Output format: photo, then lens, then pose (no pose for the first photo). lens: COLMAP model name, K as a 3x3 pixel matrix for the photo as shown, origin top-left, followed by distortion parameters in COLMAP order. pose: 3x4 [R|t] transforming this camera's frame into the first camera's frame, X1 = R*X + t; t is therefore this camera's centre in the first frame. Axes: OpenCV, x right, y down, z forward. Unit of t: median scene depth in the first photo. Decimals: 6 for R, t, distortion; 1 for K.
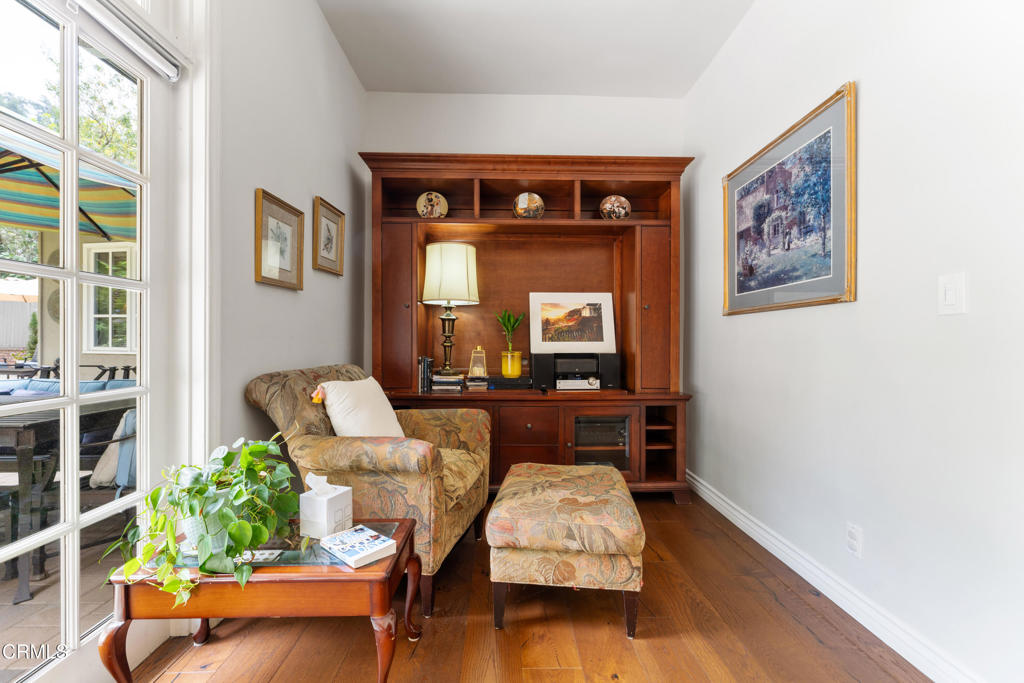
lens RADIAL K [[438.7, 0, 516.5], [0, 438.7, 343.5], [0, 0, 1]] dist [0.000440, 0.000193]
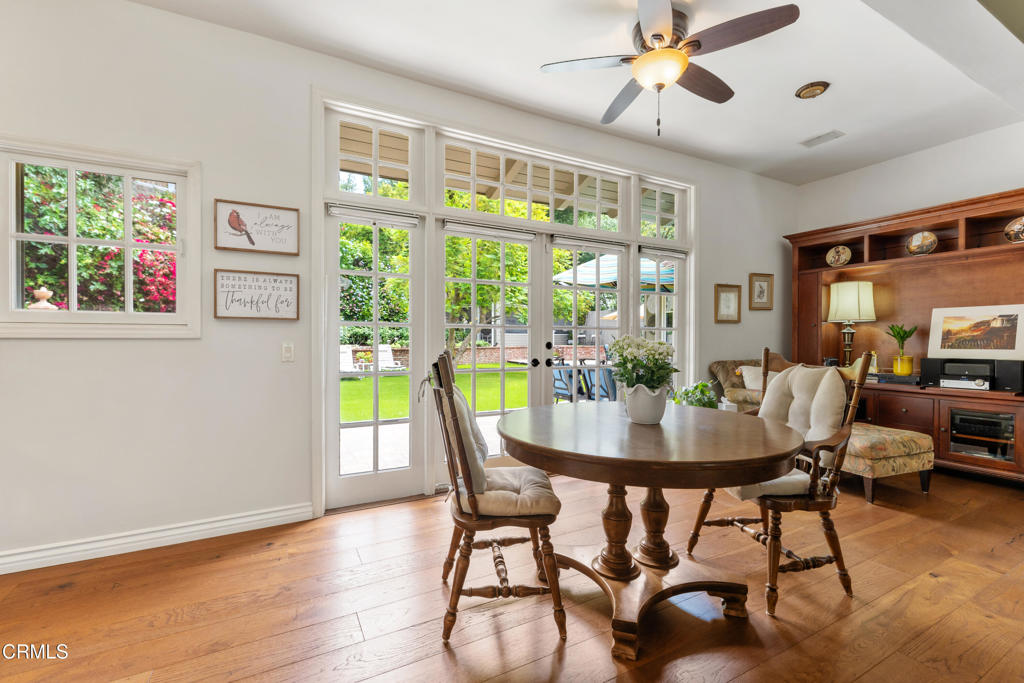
lens RADIAL K [[438.7, 0, 514.6], [0, 438.7, 344.2], [0, 0, 1]] dist [0.000440, 0.000193]
pose [[0.442310, 0.005581, -0.896845, 0.665922], [-0.006591, 0.999974, 0.002973, -0.013179], [0.896838, 0.004596, 0.442335, -0.646918]]
